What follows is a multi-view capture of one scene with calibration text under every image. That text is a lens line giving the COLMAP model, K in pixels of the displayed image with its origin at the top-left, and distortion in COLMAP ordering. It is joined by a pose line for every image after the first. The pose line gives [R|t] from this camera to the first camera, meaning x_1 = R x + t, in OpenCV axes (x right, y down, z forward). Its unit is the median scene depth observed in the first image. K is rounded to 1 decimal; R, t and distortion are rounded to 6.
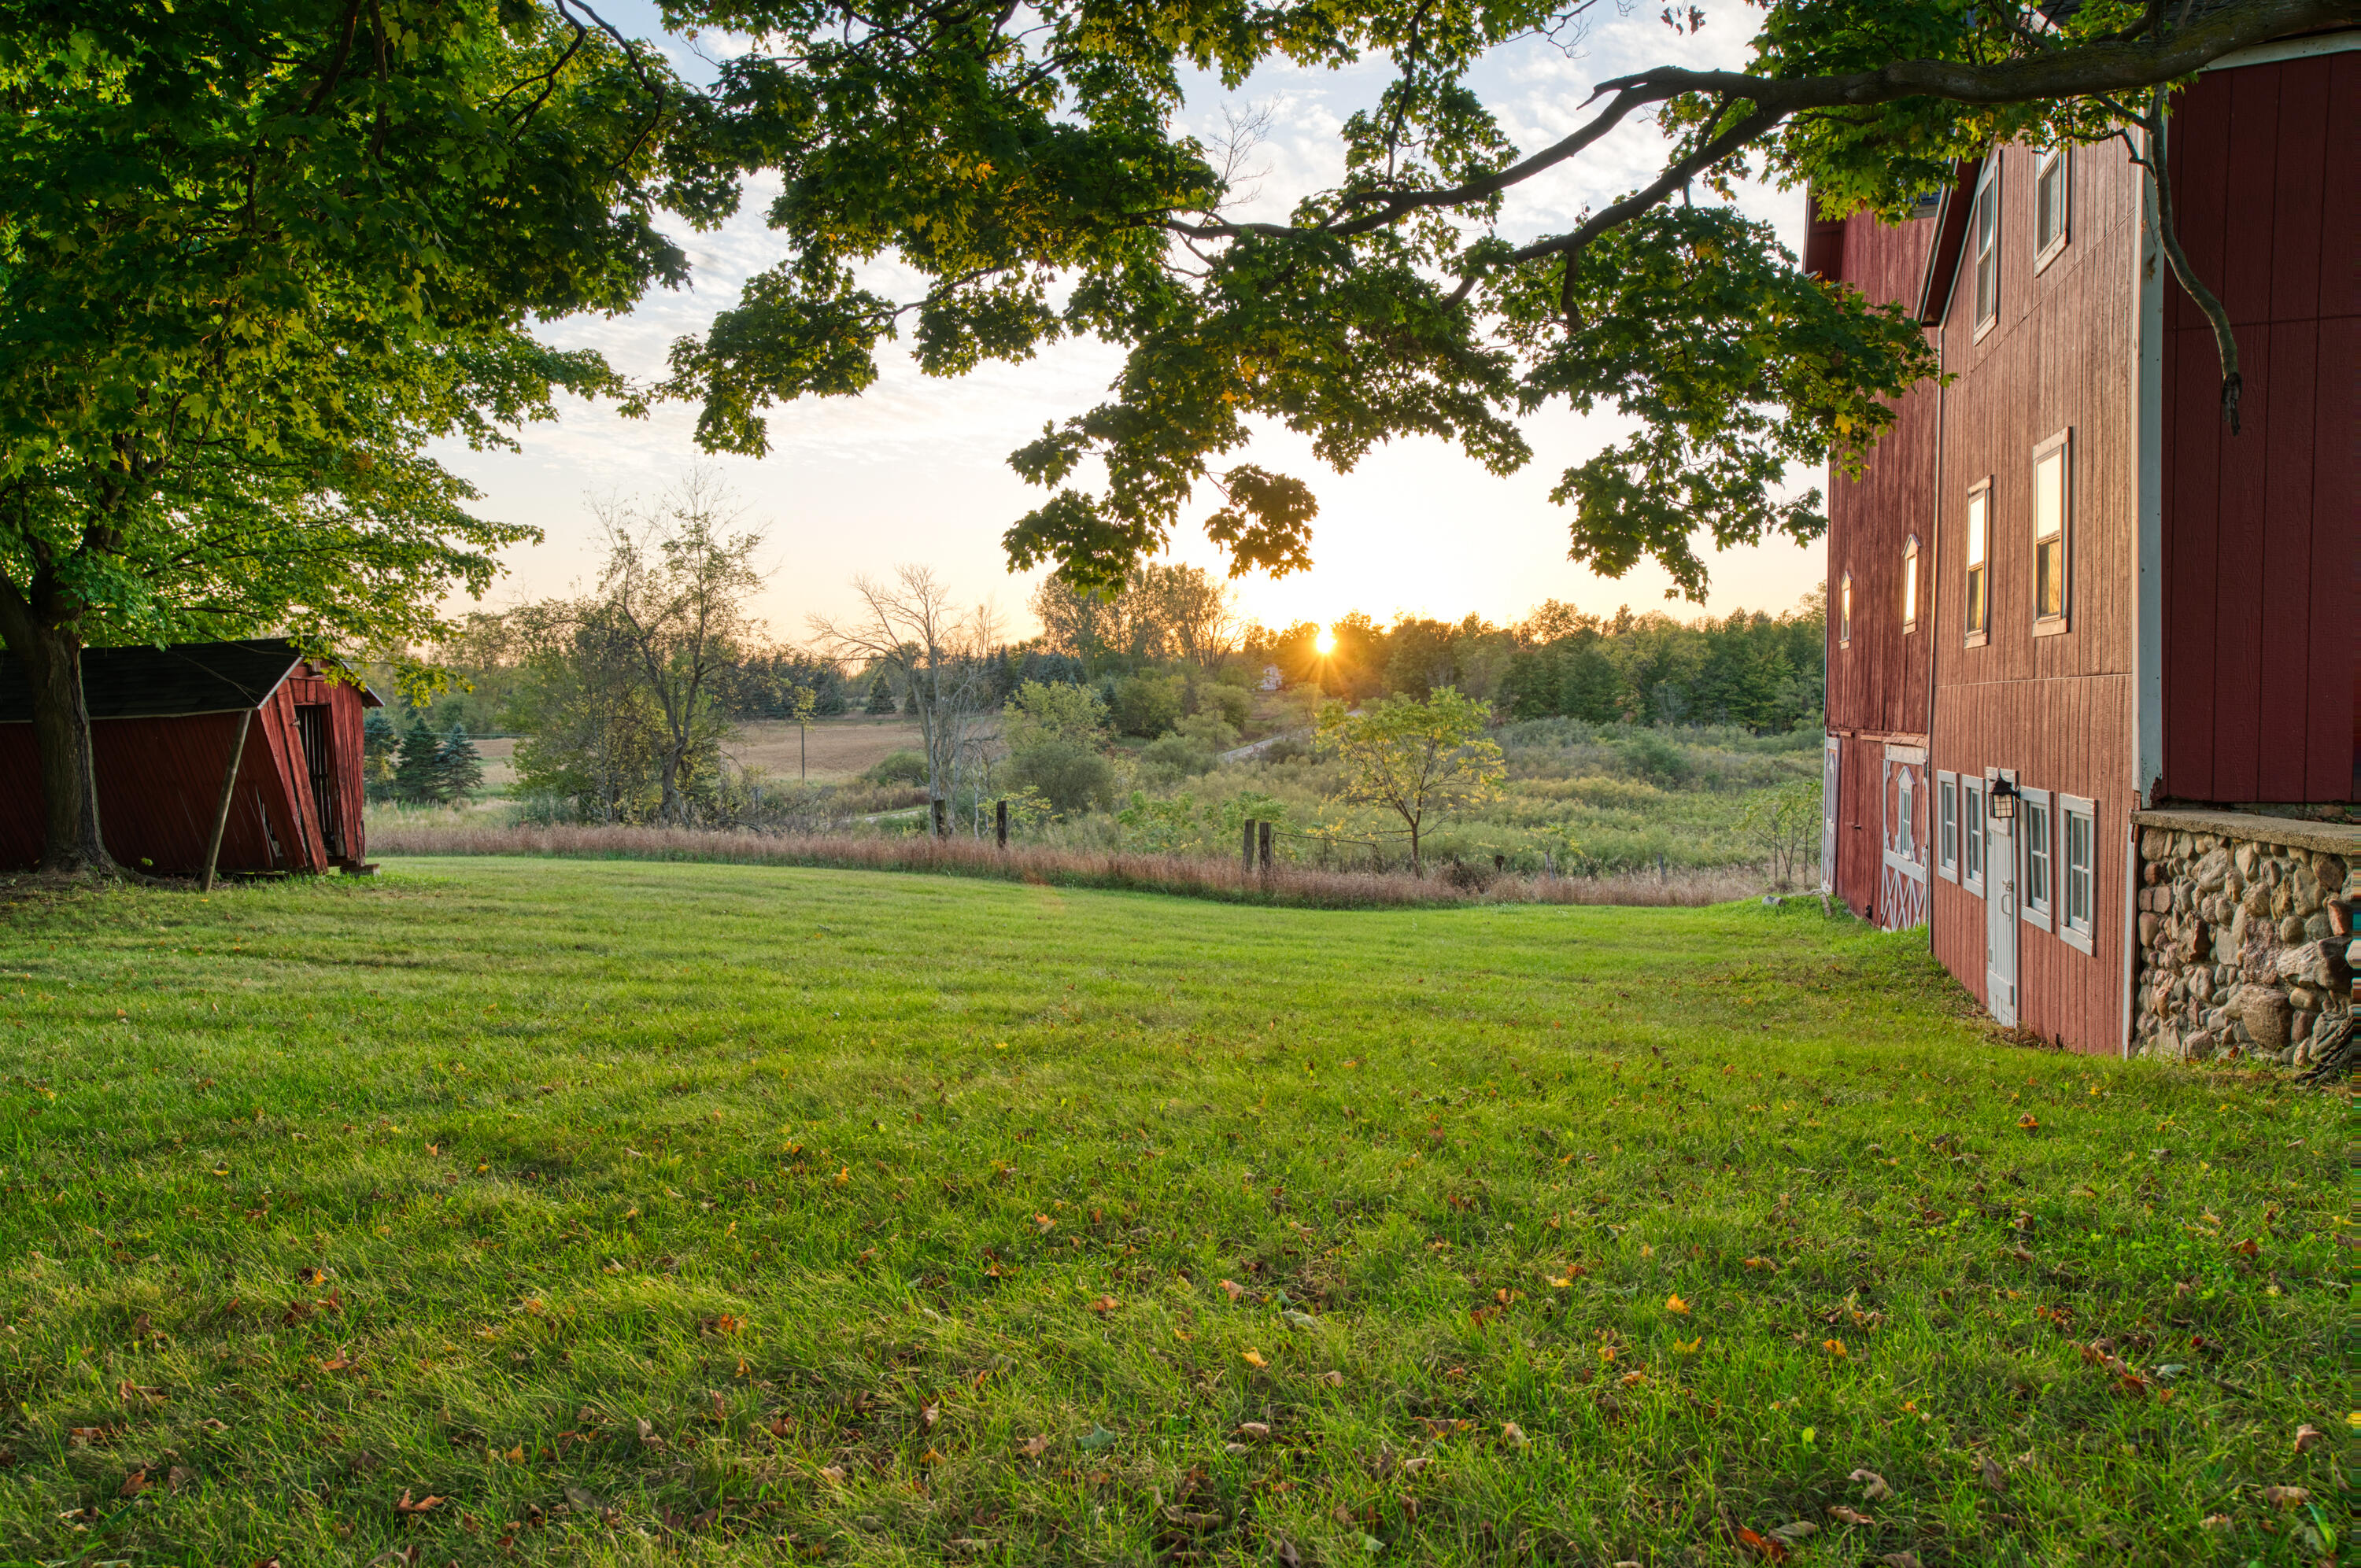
lens RADIAL K [[1530.7, 0, 1152.5], [0, 1530.7, 780.6], [0, 0, 1]] dist [0.001963, 0.005090]
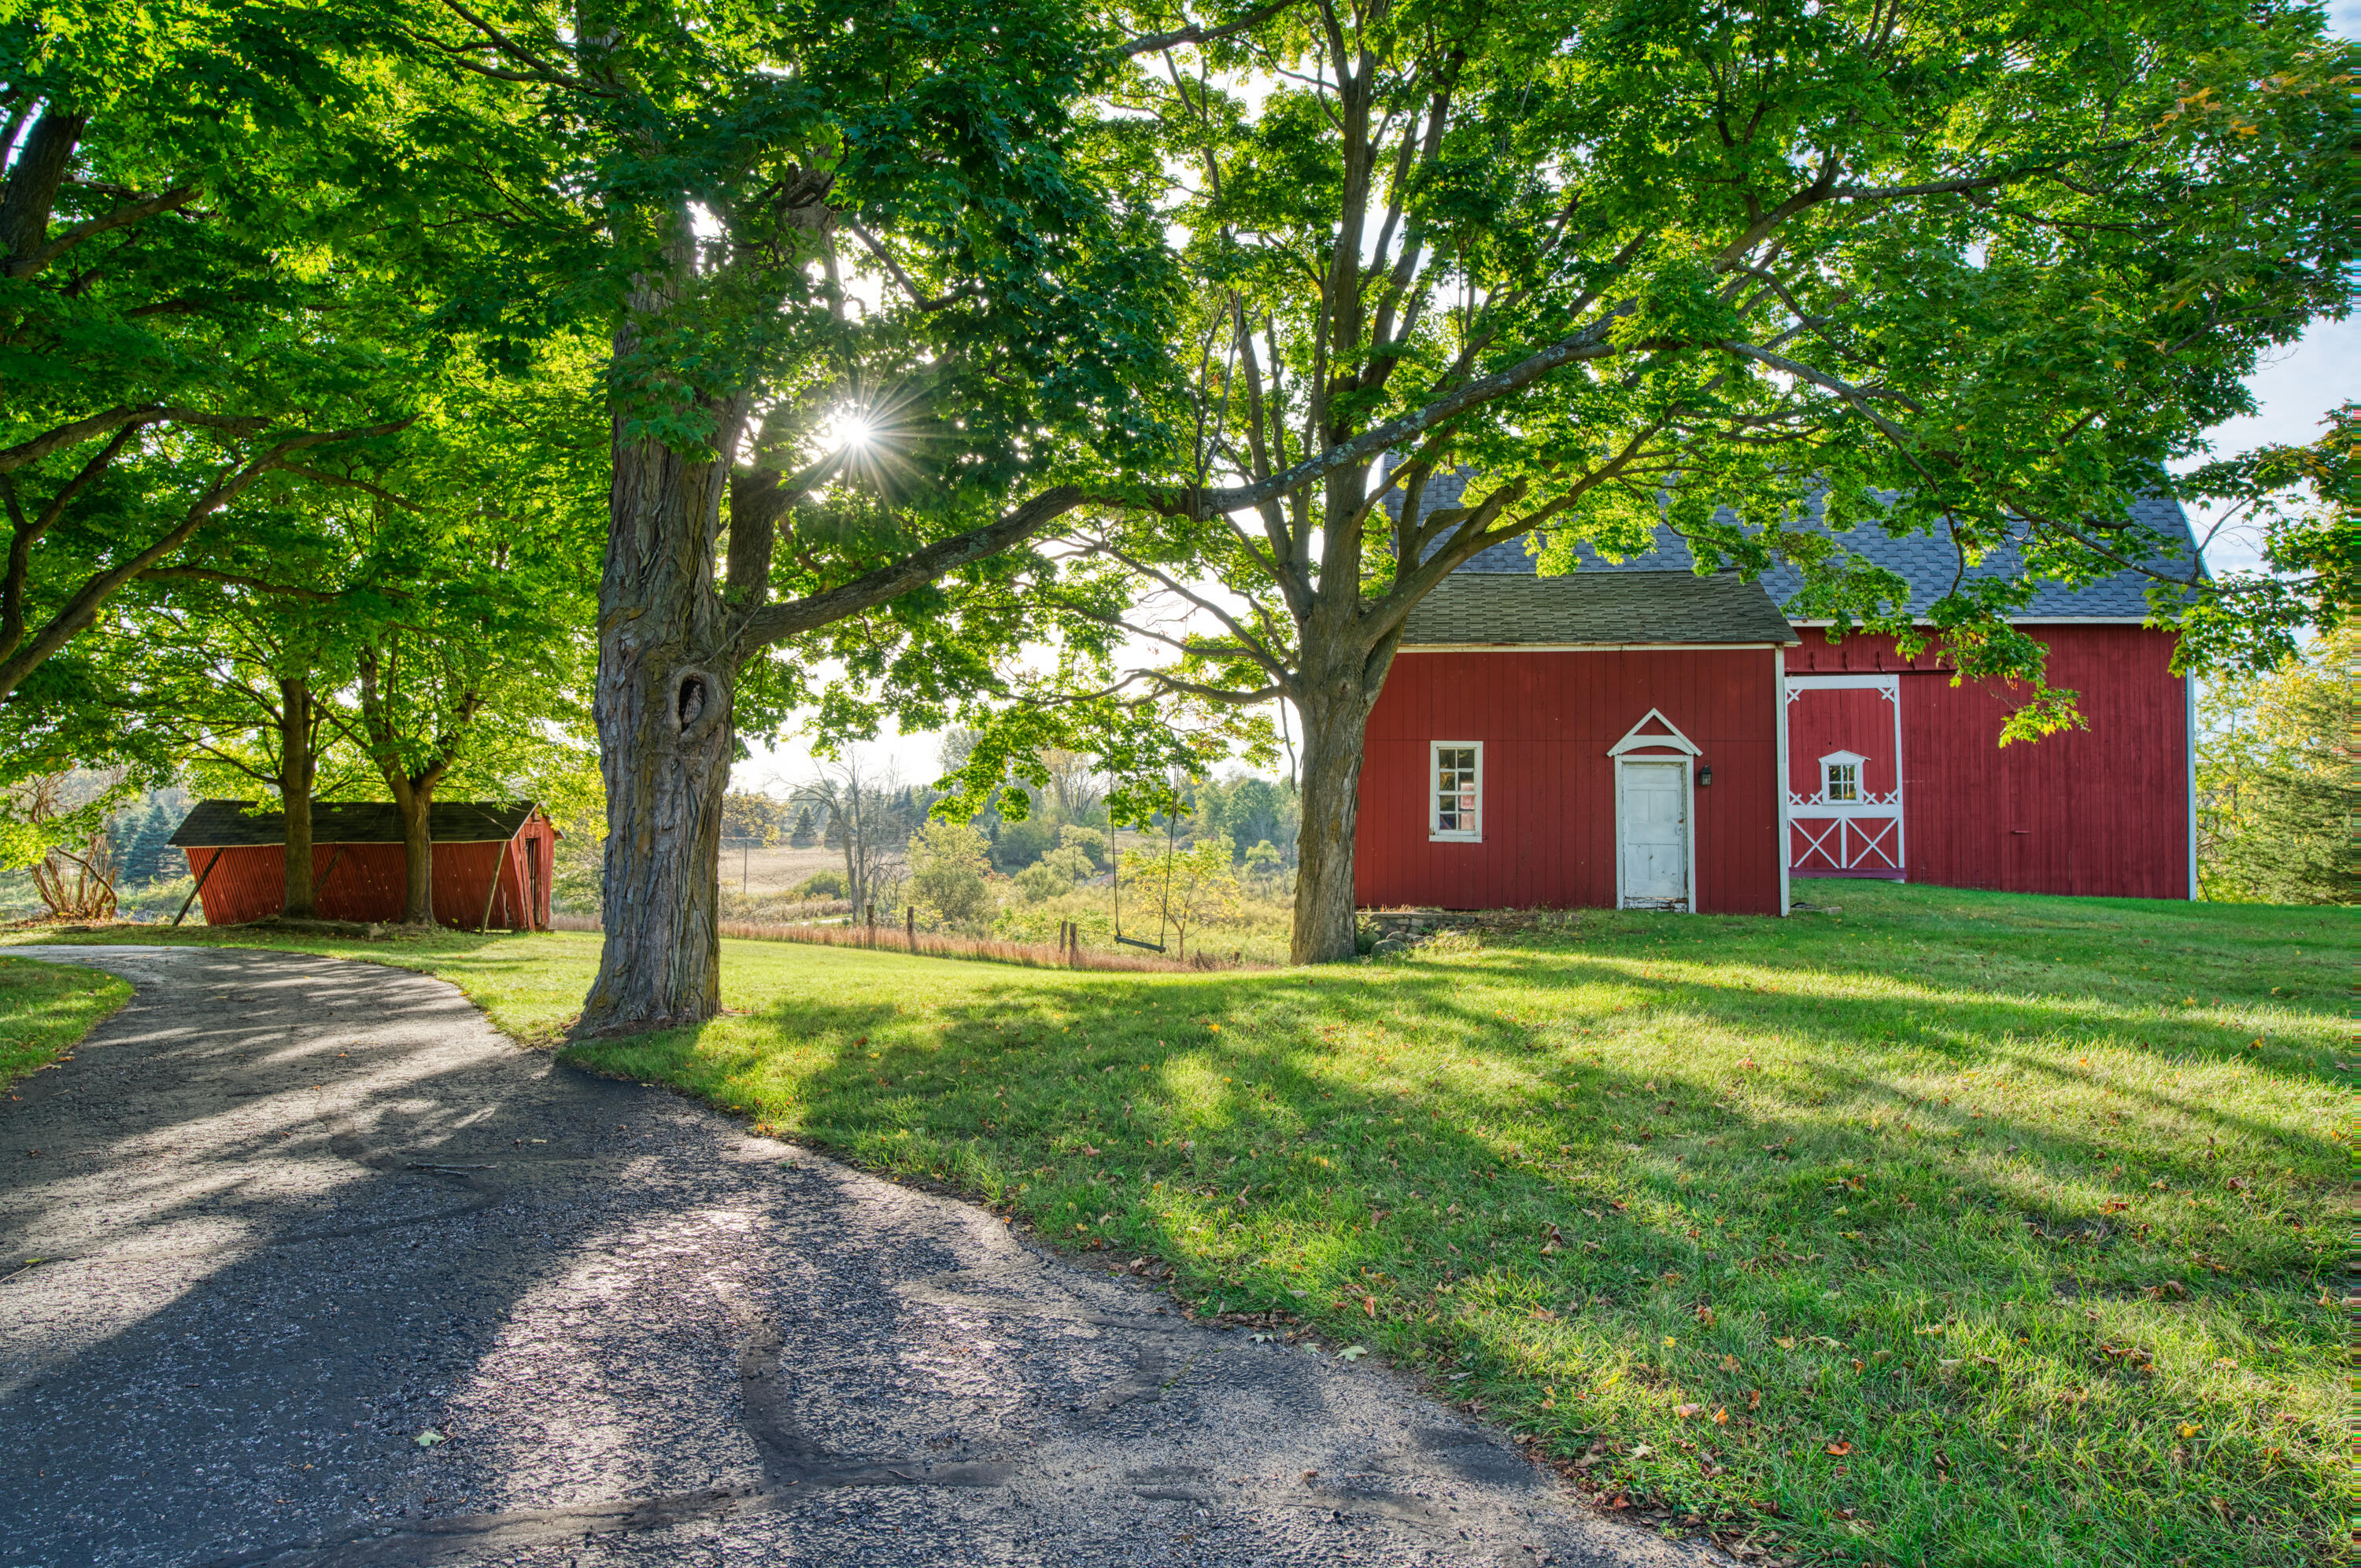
lens RADIAL K [[1449.9, 0, 1180.5], [0, 1449.9, 784.0], [0, 0, 1]] dist [0.006559, 0.004608]
pose [[0.995225, 0.034797, 0.091199, 0.017969], [-0.026836, 0.995837, -0.087110, 0.005704], [-0.093851, 0.084247, 0.992015, -0.247575]]
